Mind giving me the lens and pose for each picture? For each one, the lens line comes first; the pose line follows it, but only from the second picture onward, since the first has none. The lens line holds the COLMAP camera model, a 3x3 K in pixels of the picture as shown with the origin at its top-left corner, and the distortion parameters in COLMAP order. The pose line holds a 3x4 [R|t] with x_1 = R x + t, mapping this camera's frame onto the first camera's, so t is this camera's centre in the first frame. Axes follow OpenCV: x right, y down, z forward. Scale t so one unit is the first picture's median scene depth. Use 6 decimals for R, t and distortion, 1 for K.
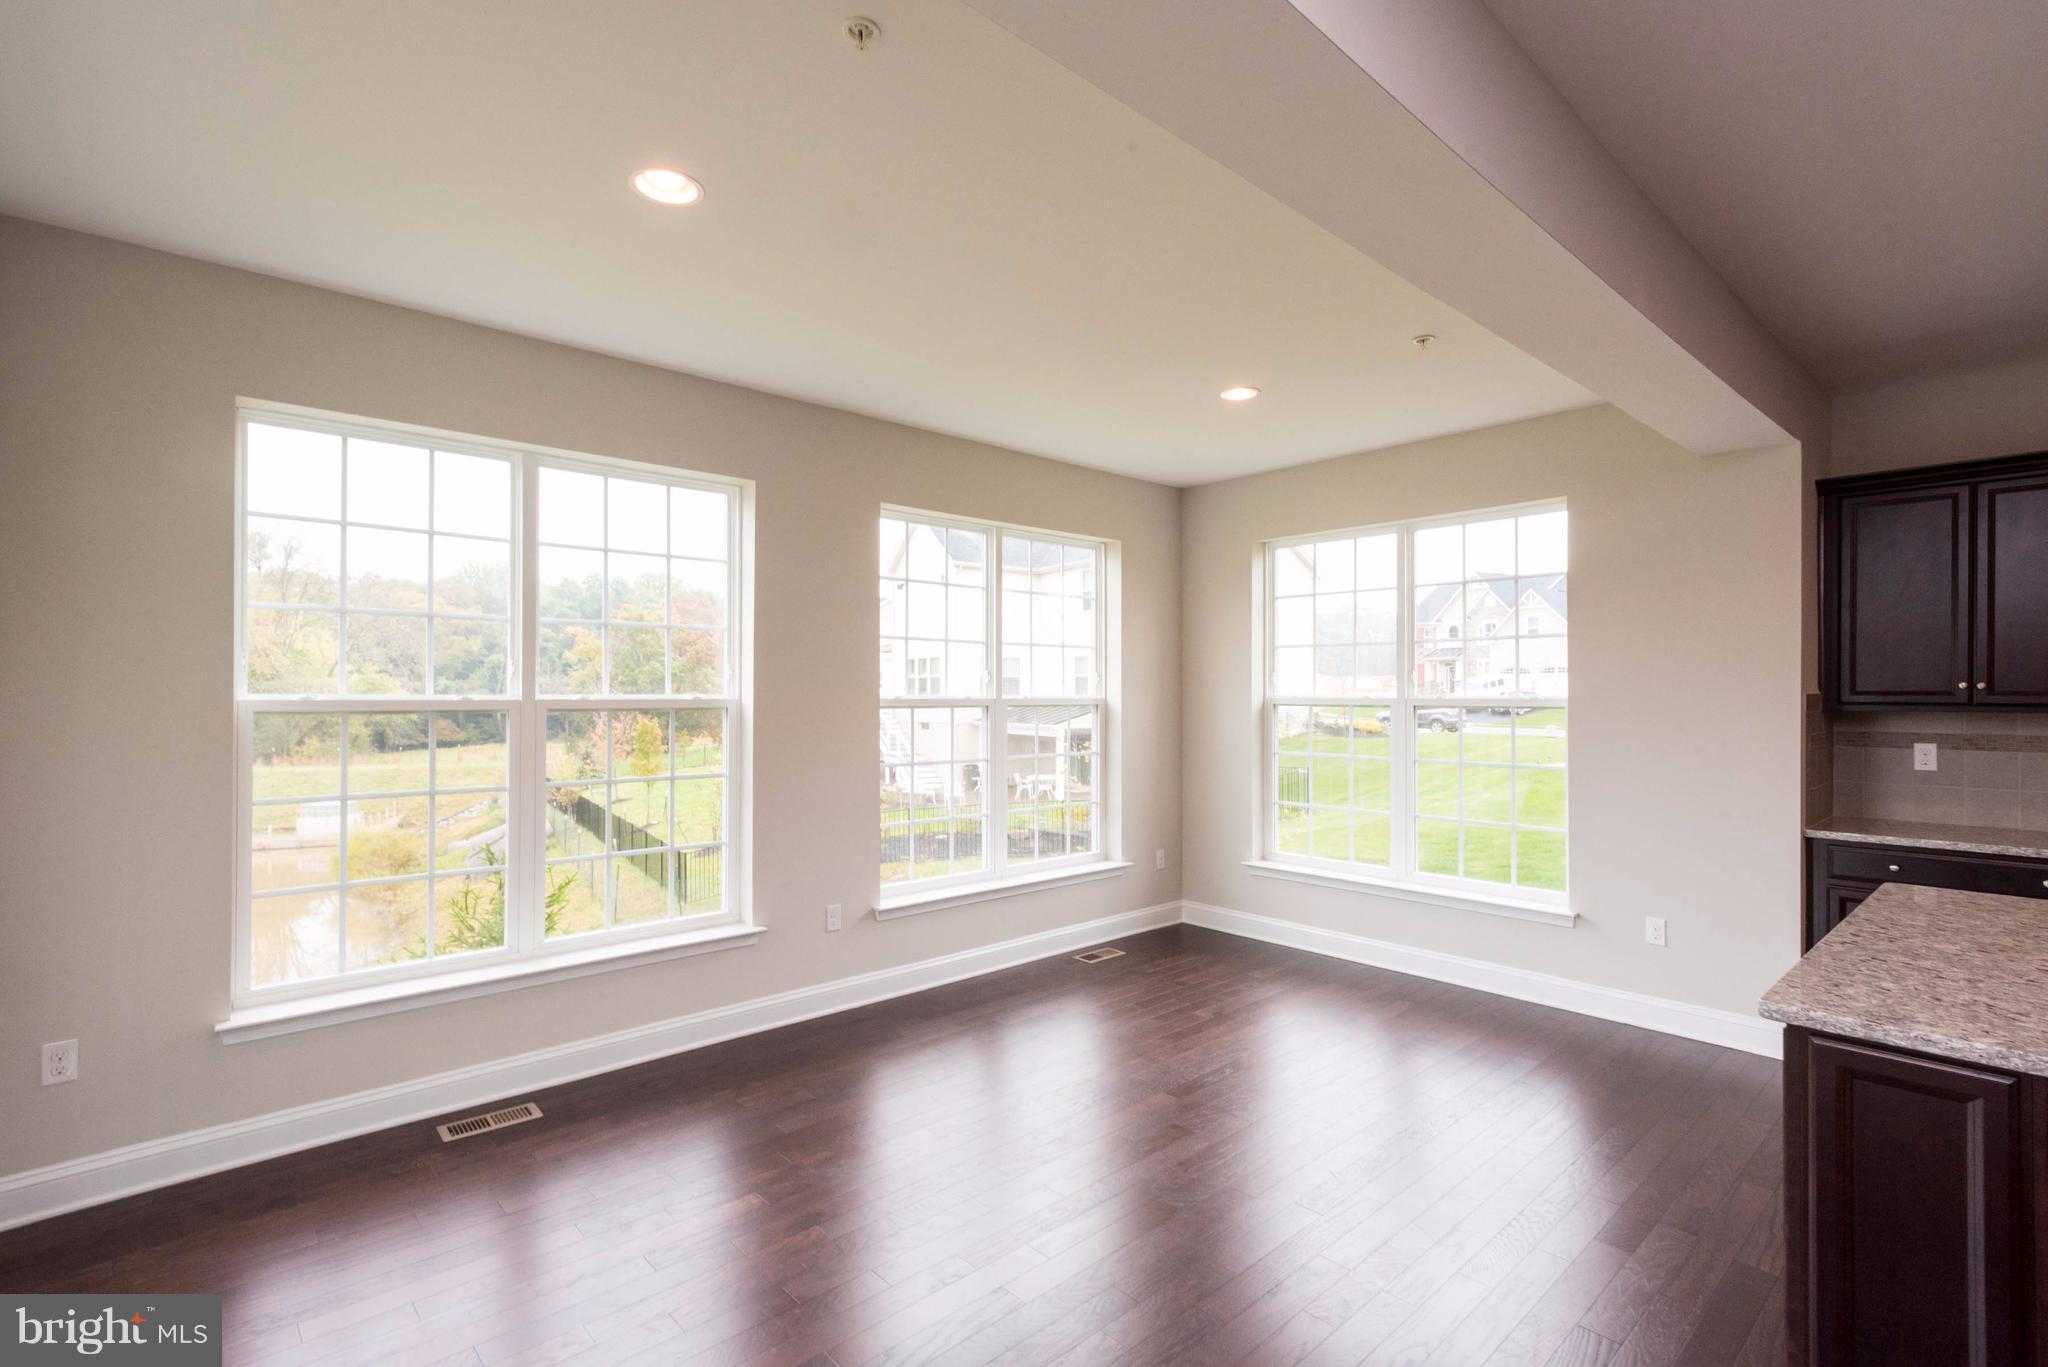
lens RADIAL K [[951.4, 0, 1010.4], [0, 951.4, 685.7], [0, 0, 1]] dist [0.010381, 0.000174]
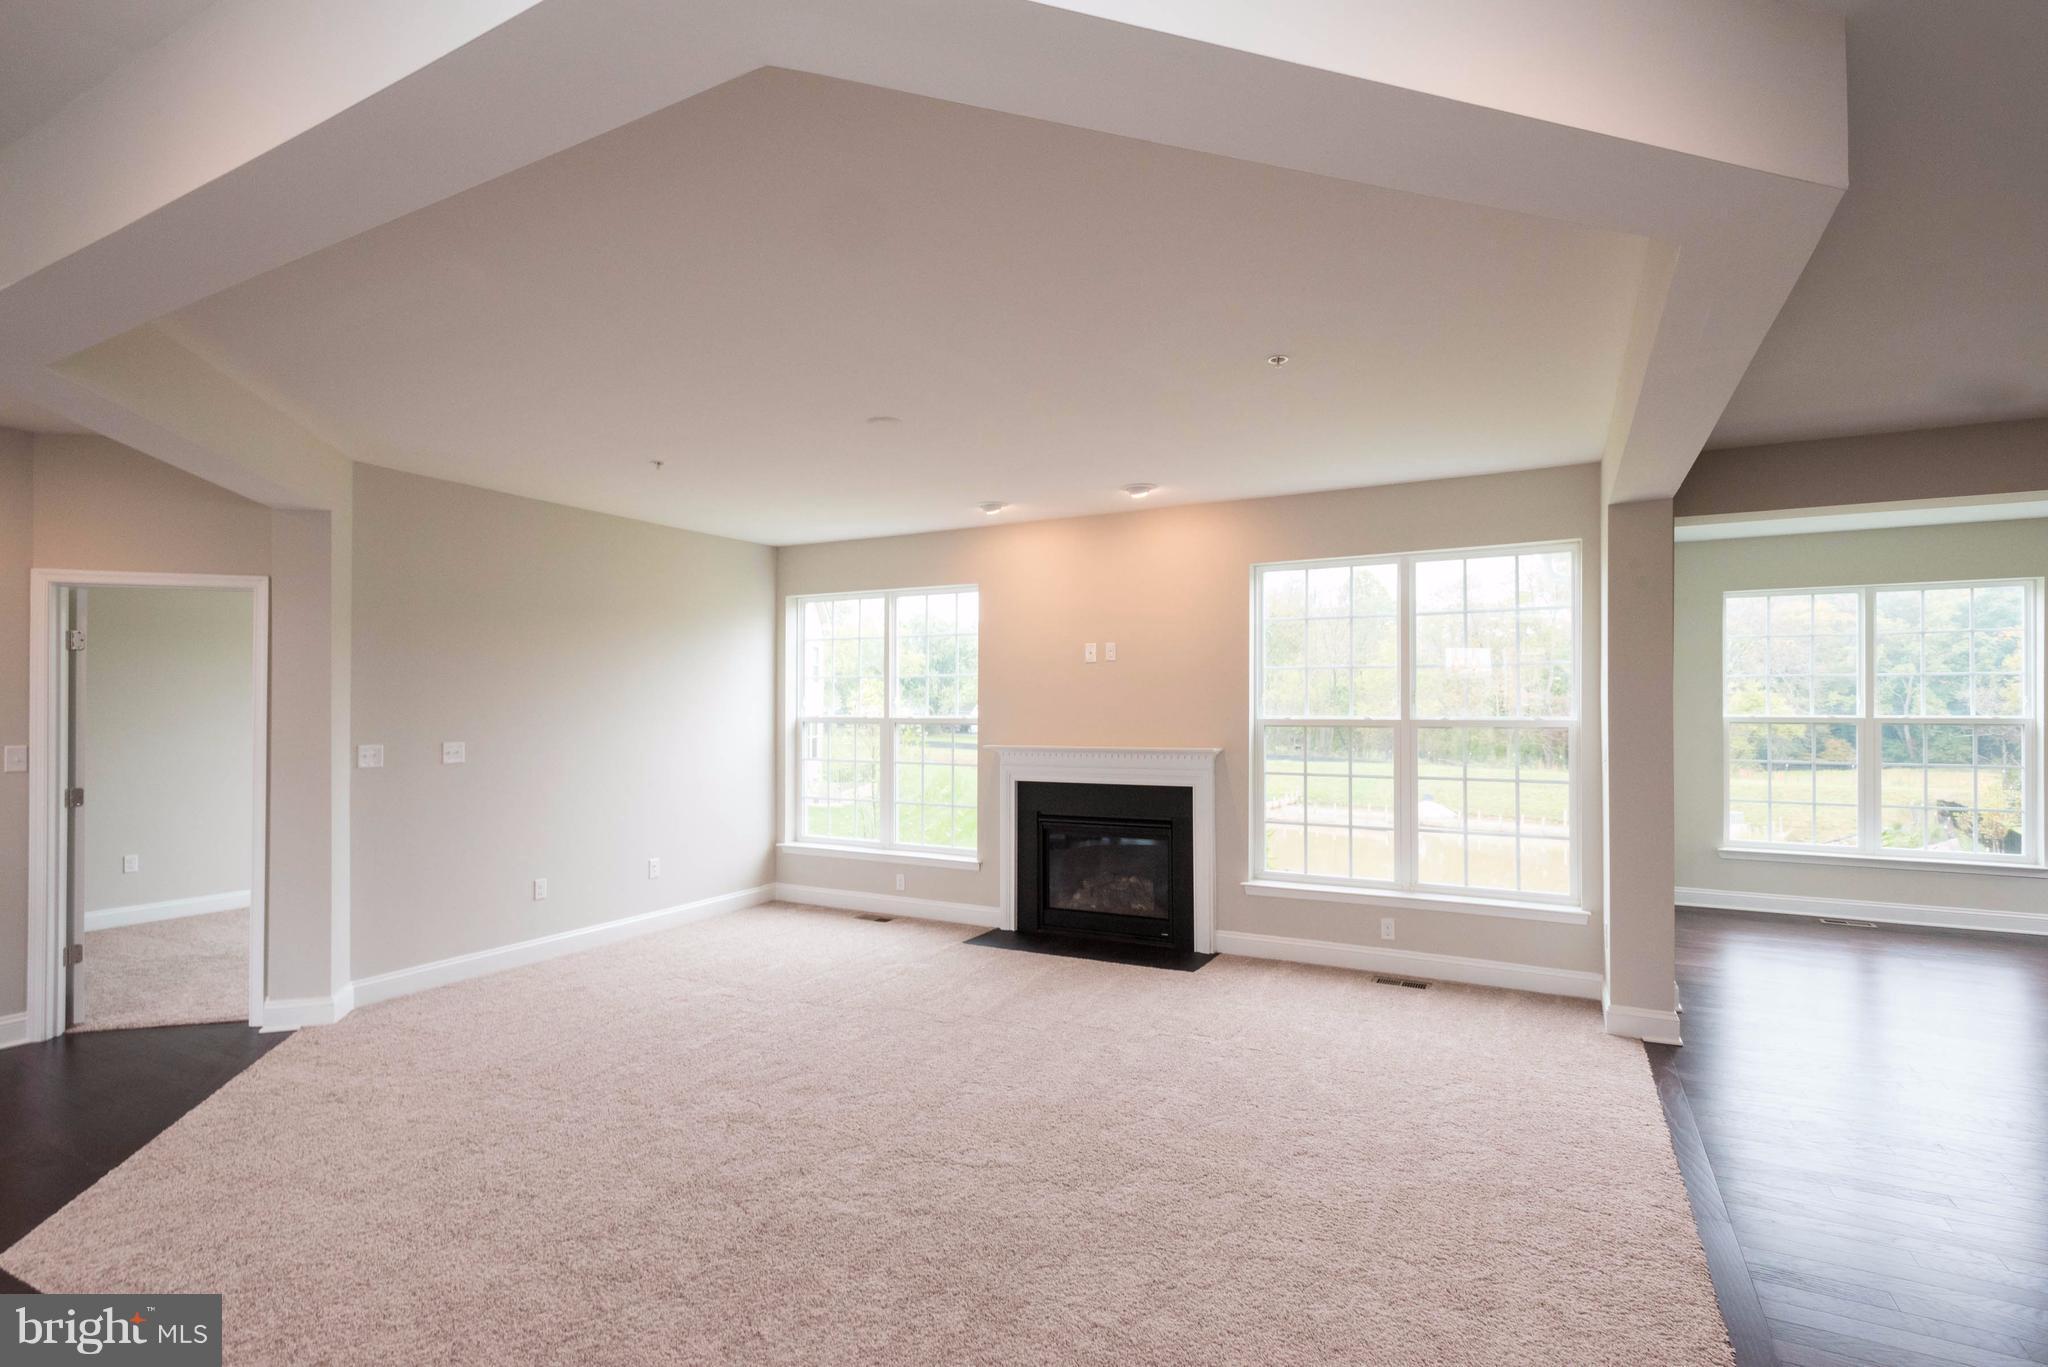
lens RADIAL K [[972.6, 0, 1027.4], [0, 972.6, 706.4], [0, 0, 1]] dist [0.010916, -0.001376]
pose [[0.337589, -0.002740, -0.941290, 0.156340], [0.007372, 0.999973, -0.000267, -0.004053], [0.941265, -0.006849, 0.337600, -0.252267]]
